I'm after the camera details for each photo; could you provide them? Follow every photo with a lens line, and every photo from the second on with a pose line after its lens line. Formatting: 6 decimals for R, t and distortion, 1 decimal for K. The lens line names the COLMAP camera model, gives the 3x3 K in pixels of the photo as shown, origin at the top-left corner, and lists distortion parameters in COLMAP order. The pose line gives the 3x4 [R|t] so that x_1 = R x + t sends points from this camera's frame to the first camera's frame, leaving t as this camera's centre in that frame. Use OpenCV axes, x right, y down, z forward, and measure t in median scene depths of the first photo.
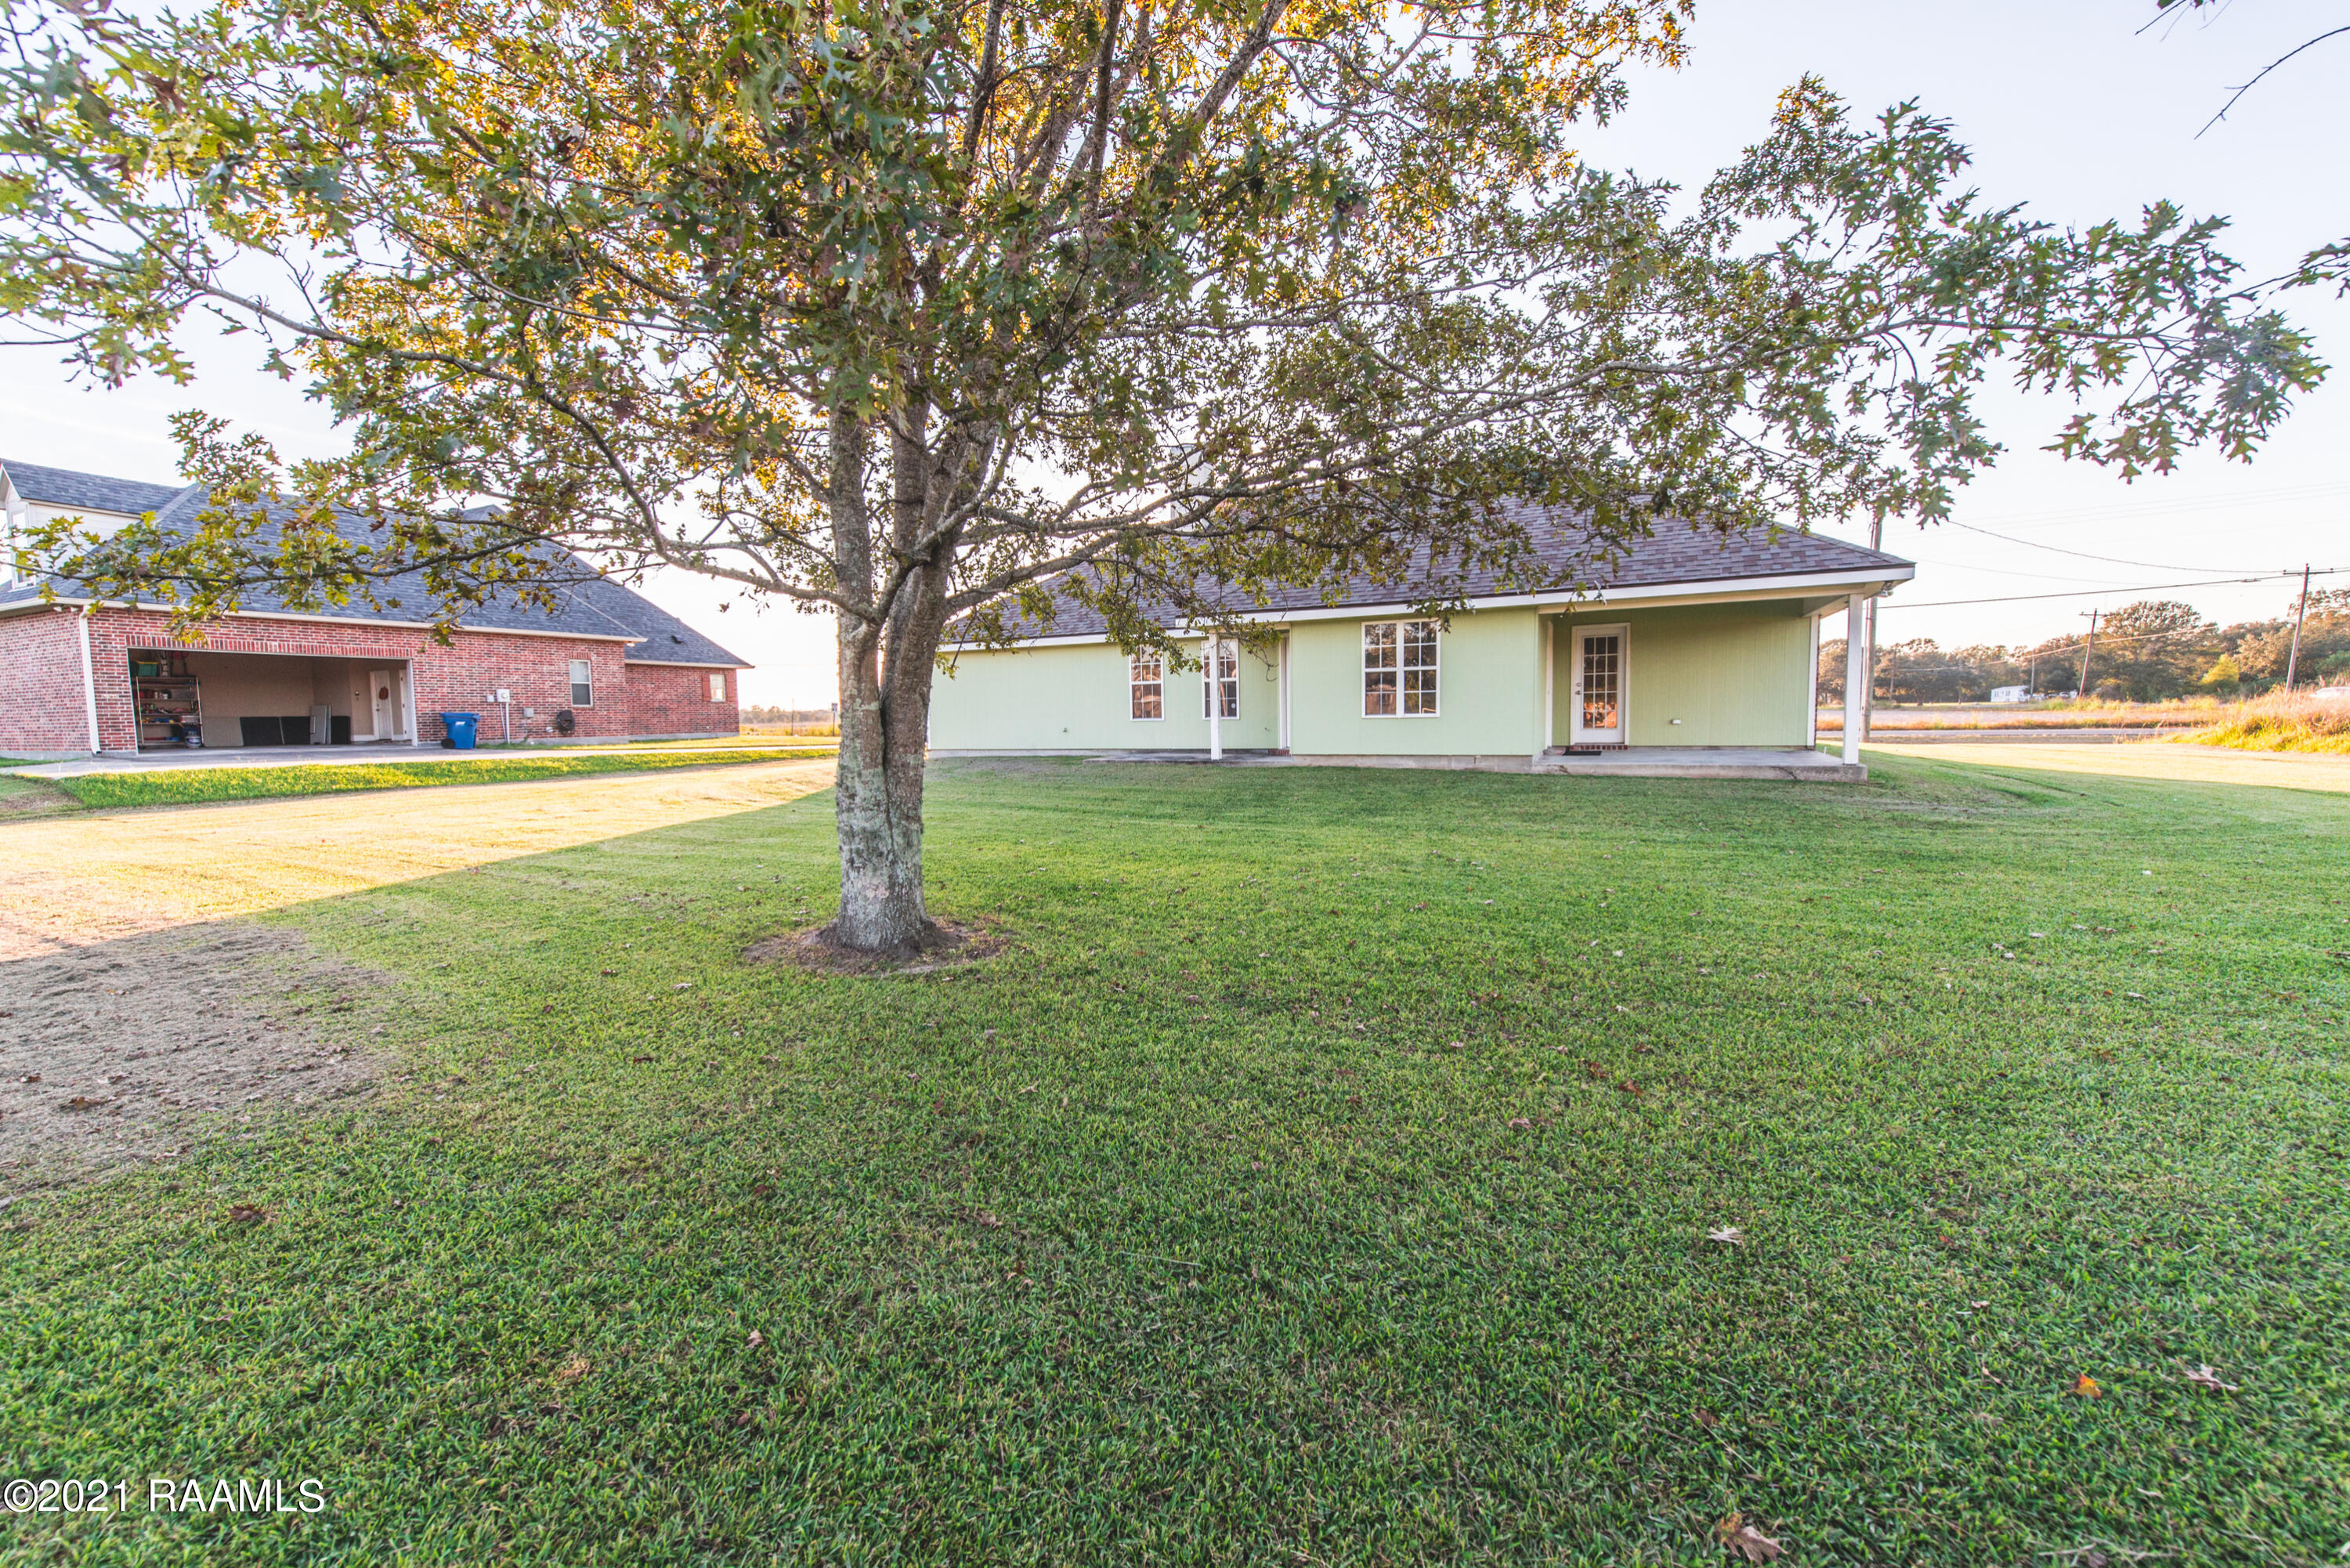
lens RADIAL K [[918.5, 0, 1170.9], [0, 918.5, 781.8], [0, 0, 1]] dist [0.015968, -0.004769]
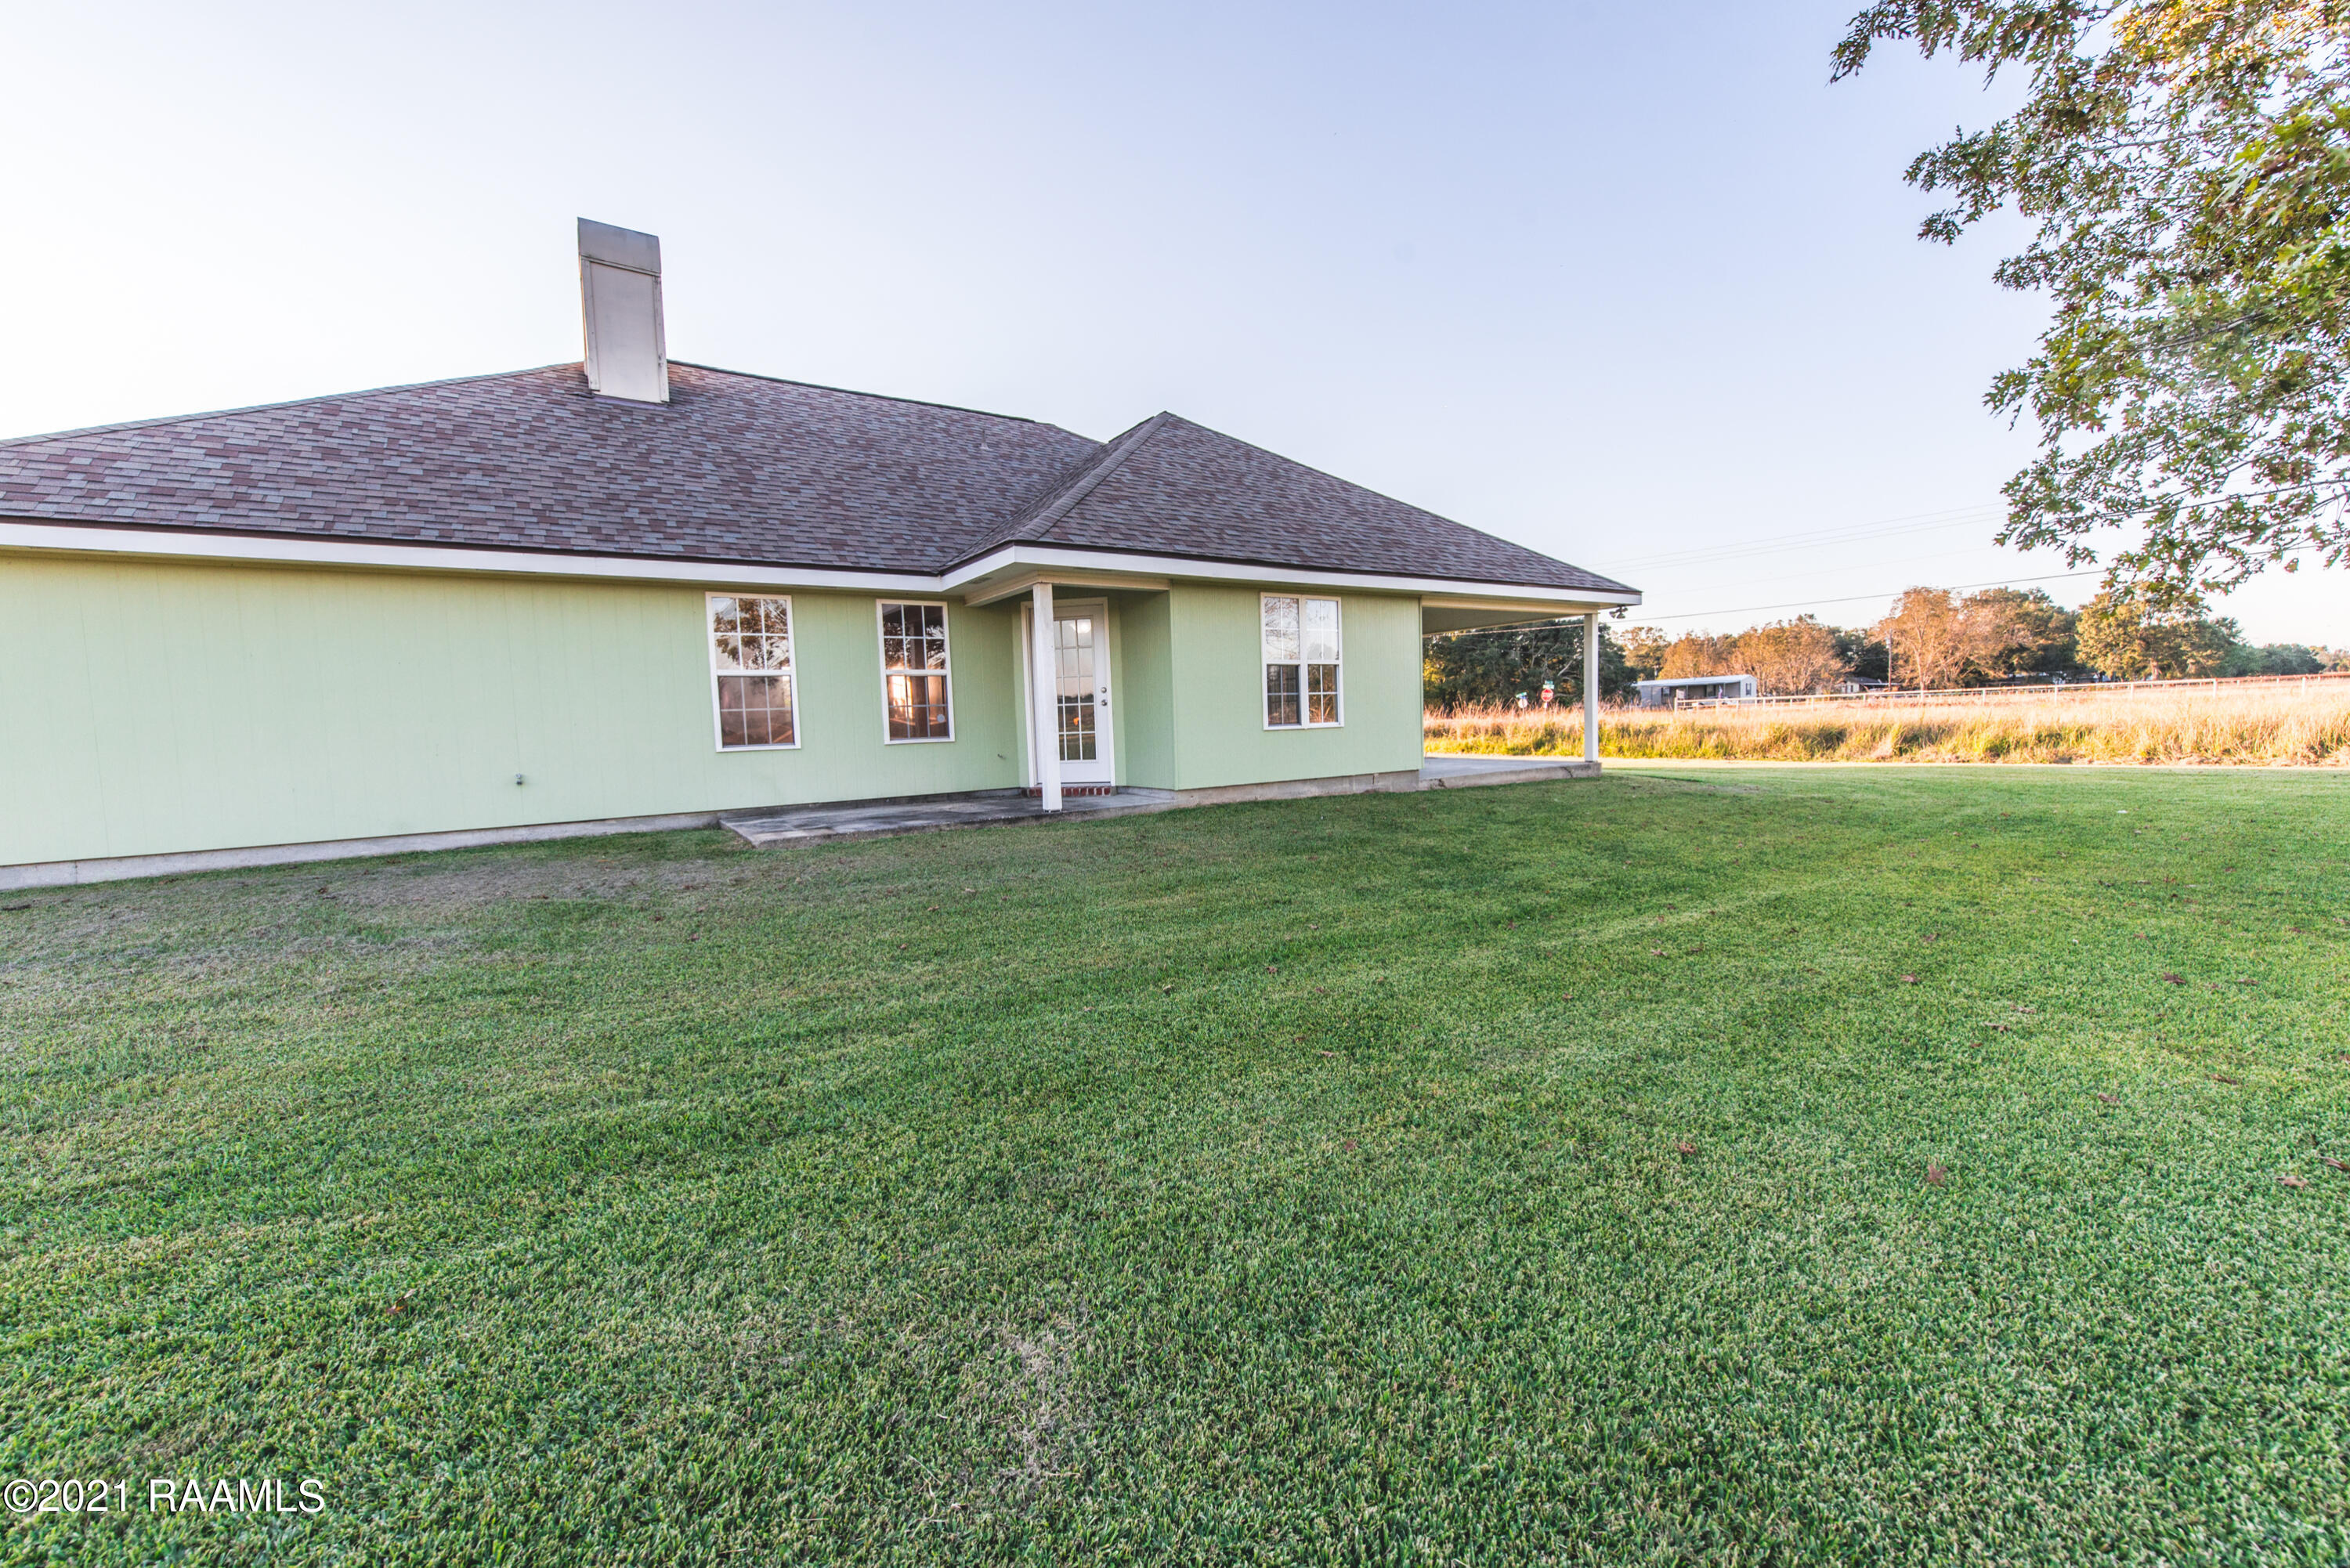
lens RADIAL K [[918.5, 0, 1170.9], [0, 918.5, 781.8], [0, 0, 1]] dist [0.015968, -0.004769]
pose [[0.527458, -0.060003, 0.847459, -0.385721], [0.086000, 0.996150, 0.017005, -0.044168], [-0.845217, 0.063912, 0.530588, 0.635981]]
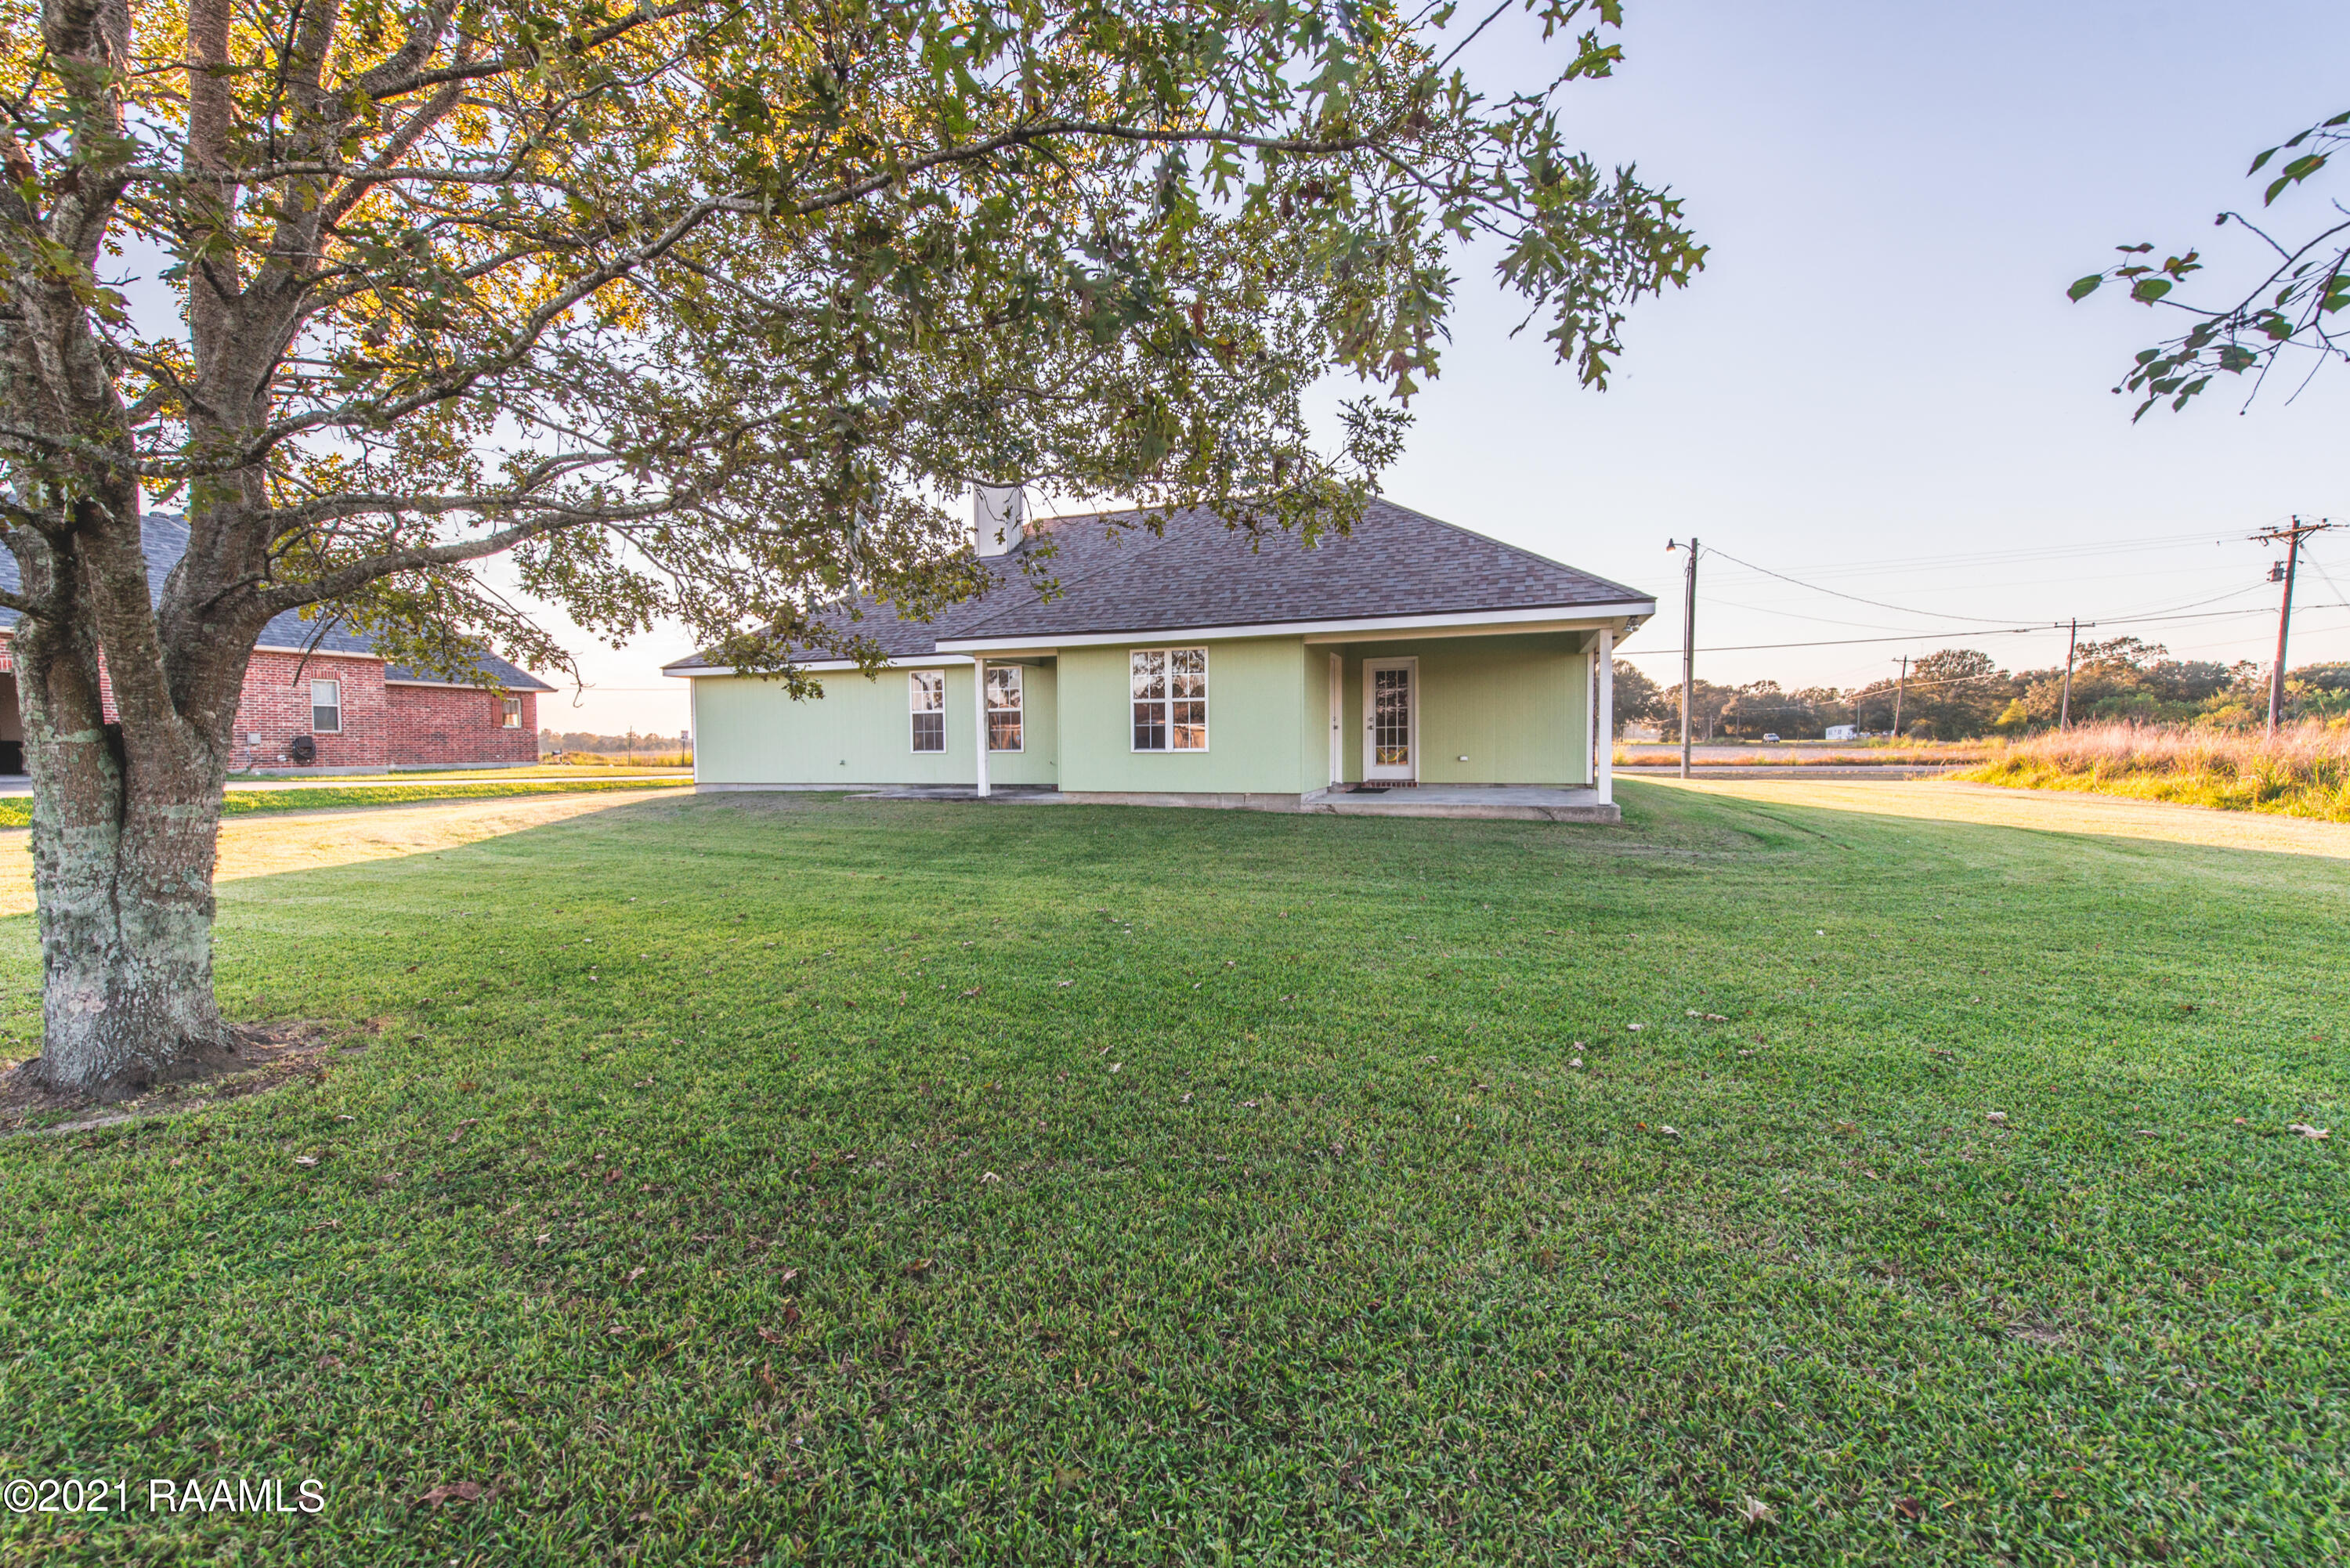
lens RADIAL K [[918.5, 0, 1170.9], [0, 918.5, 781.8], [0, 0, 1]] dist [0.015968, -0.004769]
pose [[0.994603, 0.003331, 0.103704, 0.138798], [0.000130, 0.999444, -0.033346, -0.008084], [-0.103757, 0.033180, 0.994049, 0.069503]]
